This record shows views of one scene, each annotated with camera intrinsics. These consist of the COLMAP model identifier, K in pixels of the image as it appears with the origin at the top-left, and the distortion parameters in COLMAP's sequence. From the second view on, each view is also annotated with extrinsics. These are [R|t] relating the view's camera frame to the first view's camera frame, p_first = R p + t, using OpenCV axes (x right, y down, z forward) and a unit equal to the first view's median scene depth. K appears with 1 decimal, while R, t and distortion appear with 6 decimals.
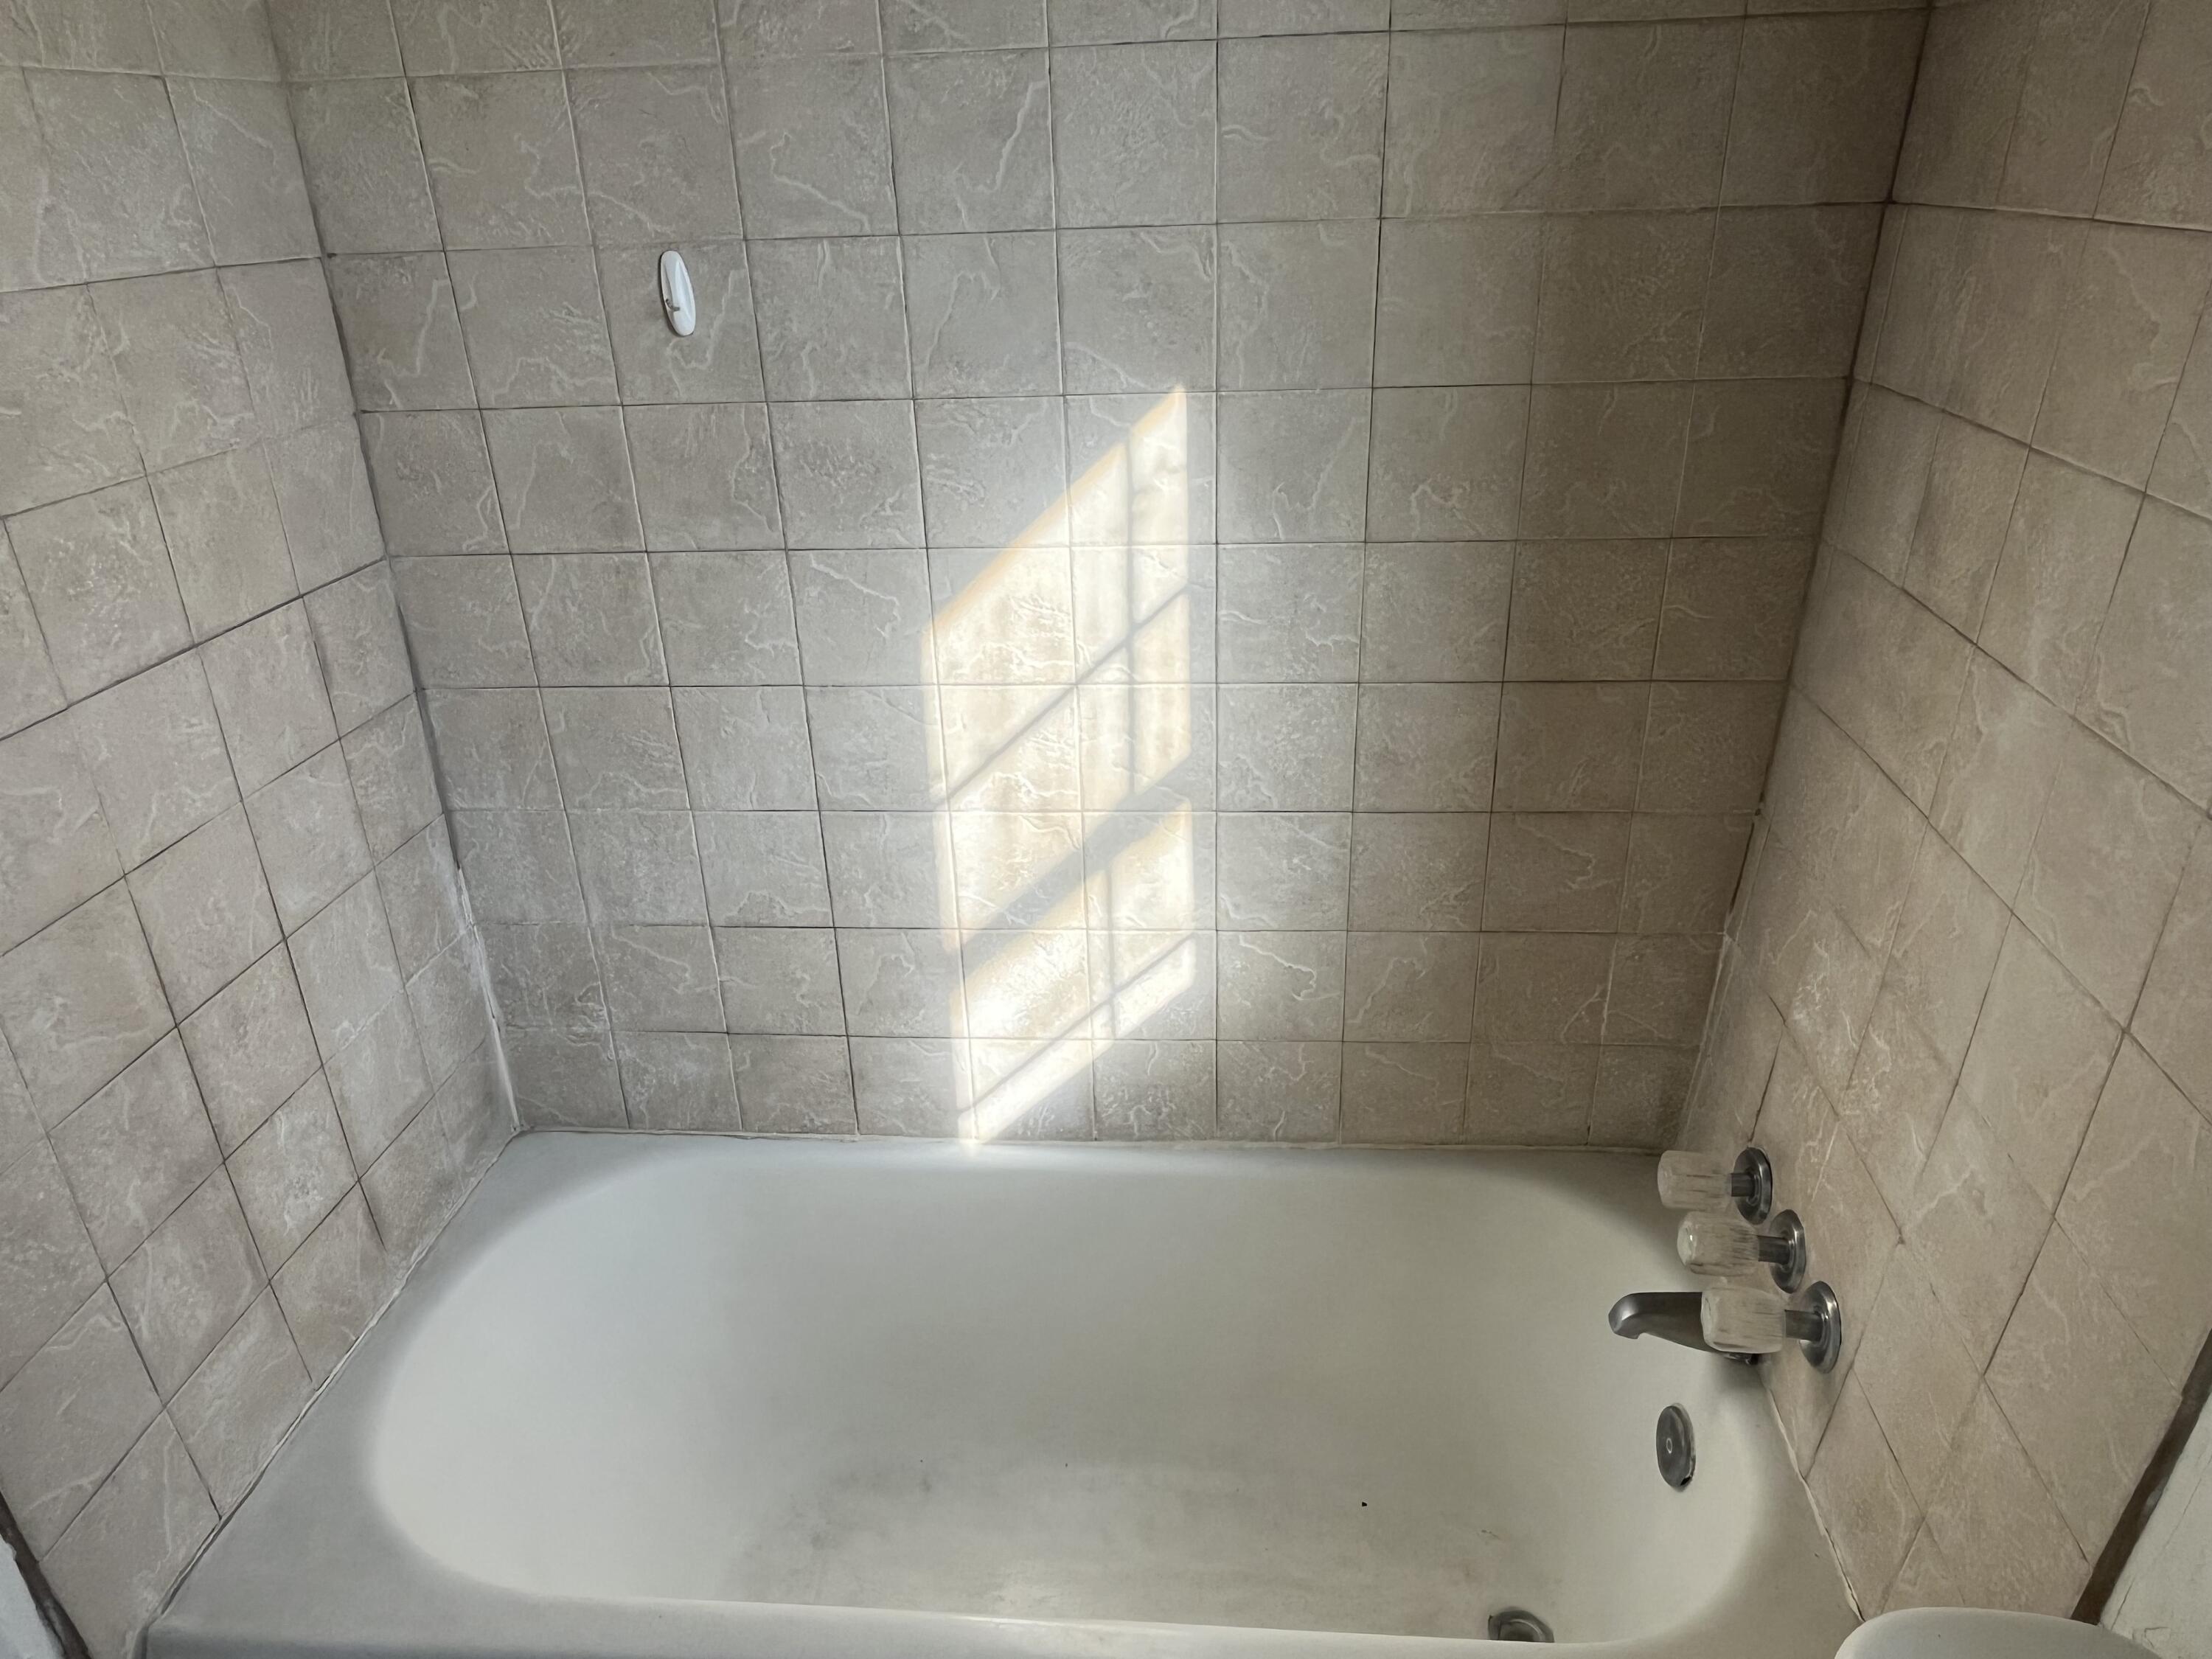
lens RADIAL K [[1382.1, 0, 1106.0], [0, 1382.1, 829.5], [0, 0, 1]] dist [-0.002033, -0.004829]
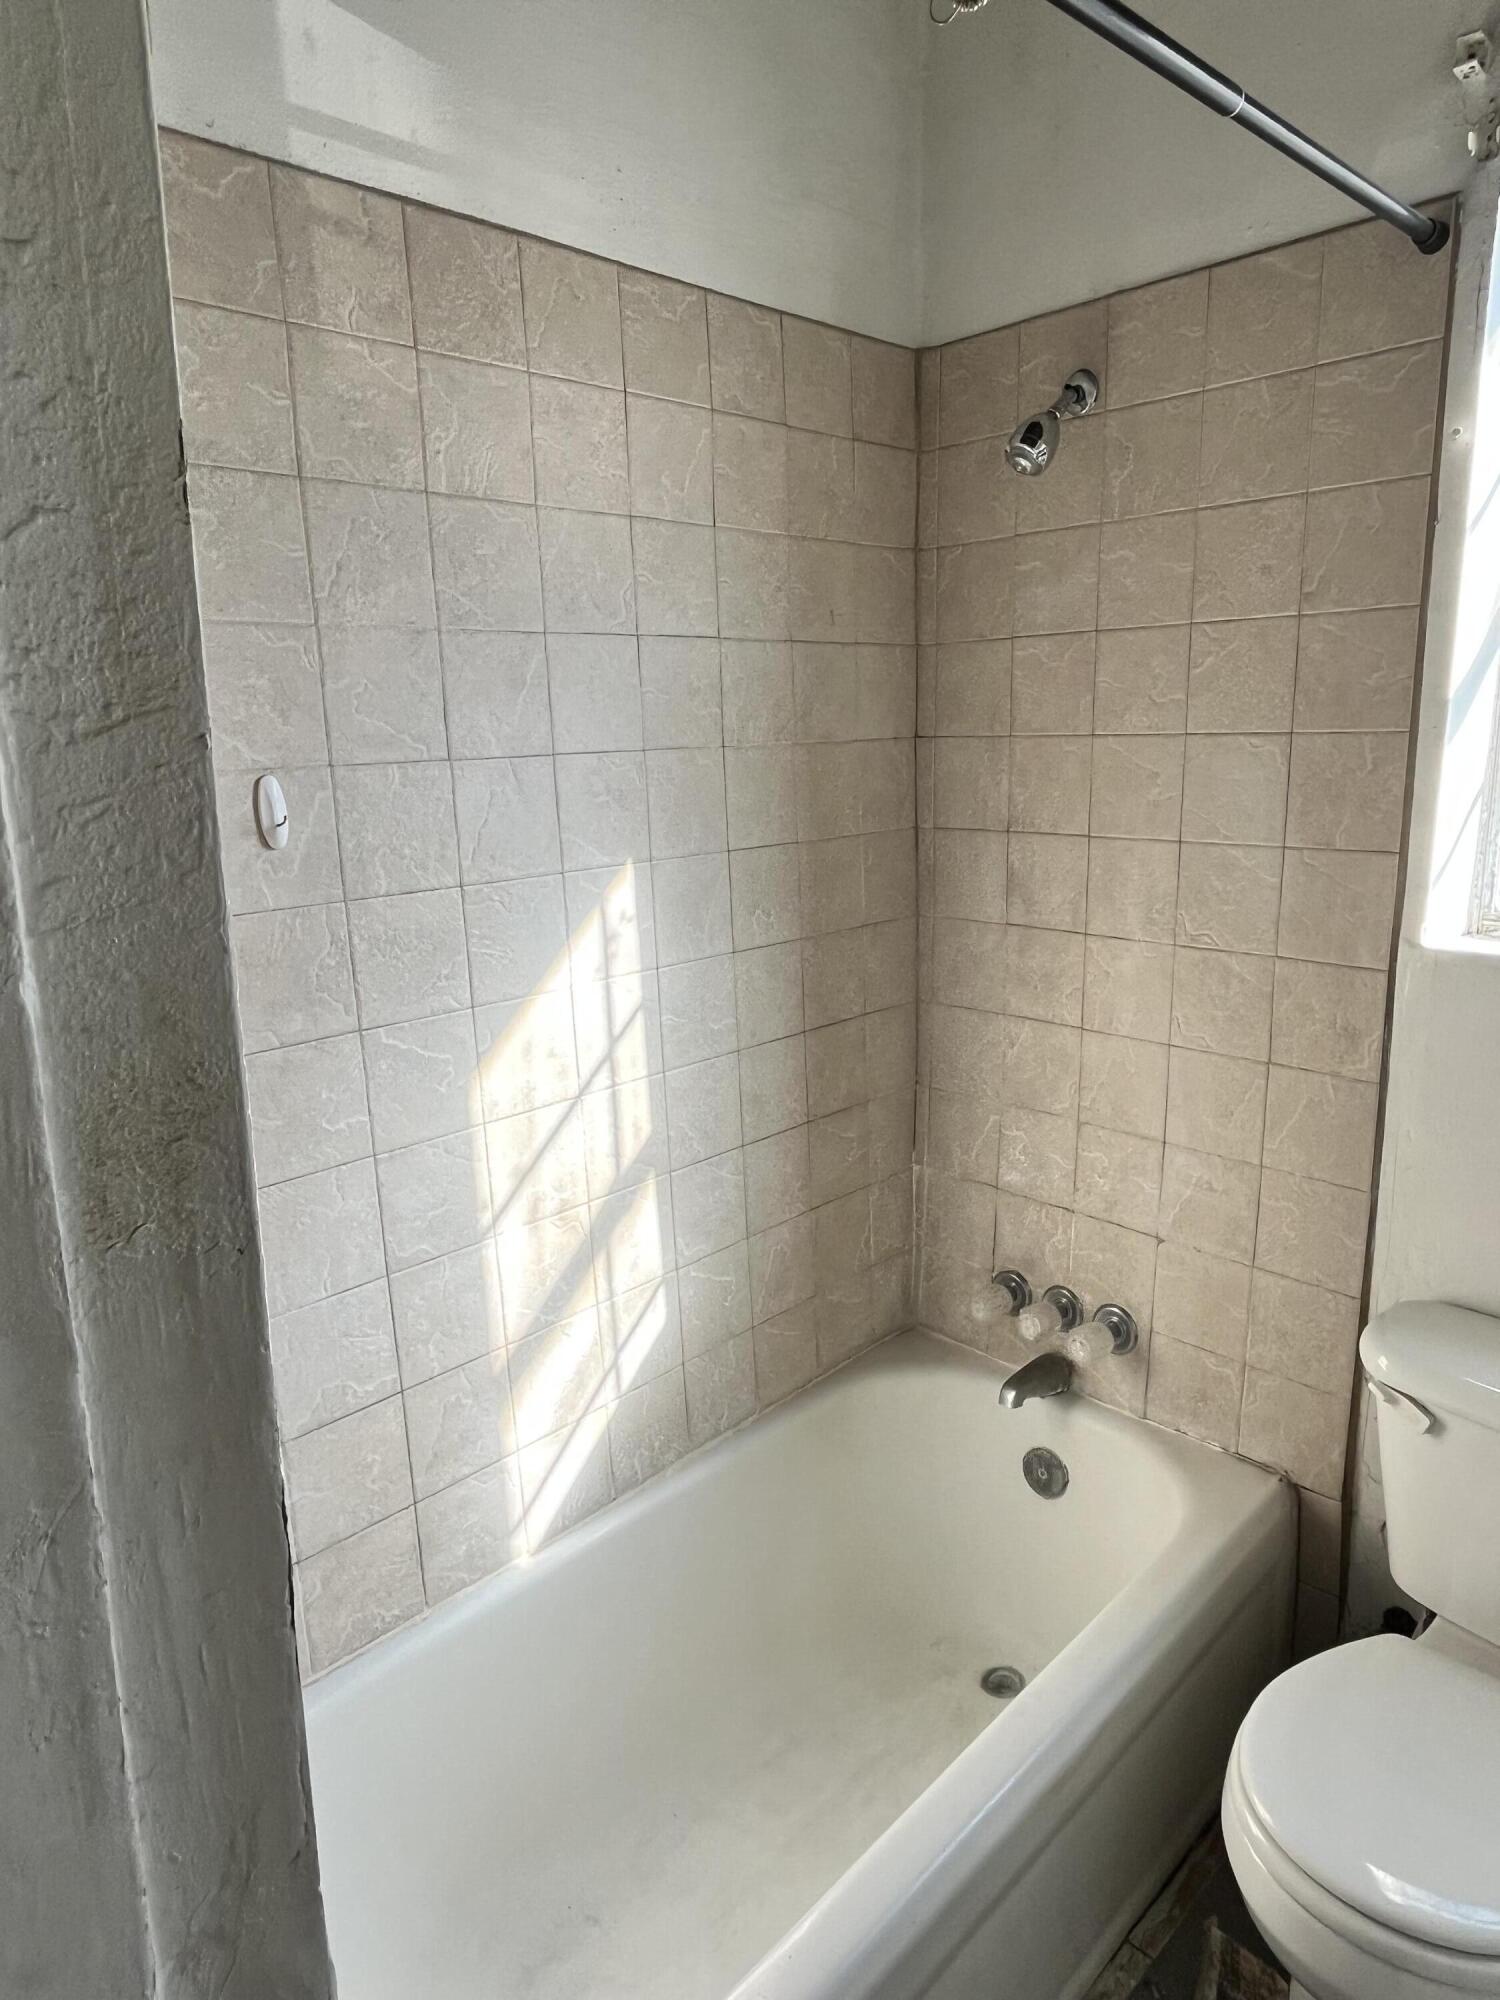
lens RADIAL K [[1246.0, 0, 777.2], [0, 1246.0, 992.0], [0, 0, 1]] dist [-0.001199, -0.001312]
pose [[0.634963, -0.148901, 0.758057, -0.740936], [0.344815, 0.932710, -0.105616, -0.013234], [-0.691321, 0.328452, 0.643579, 0.124767]]
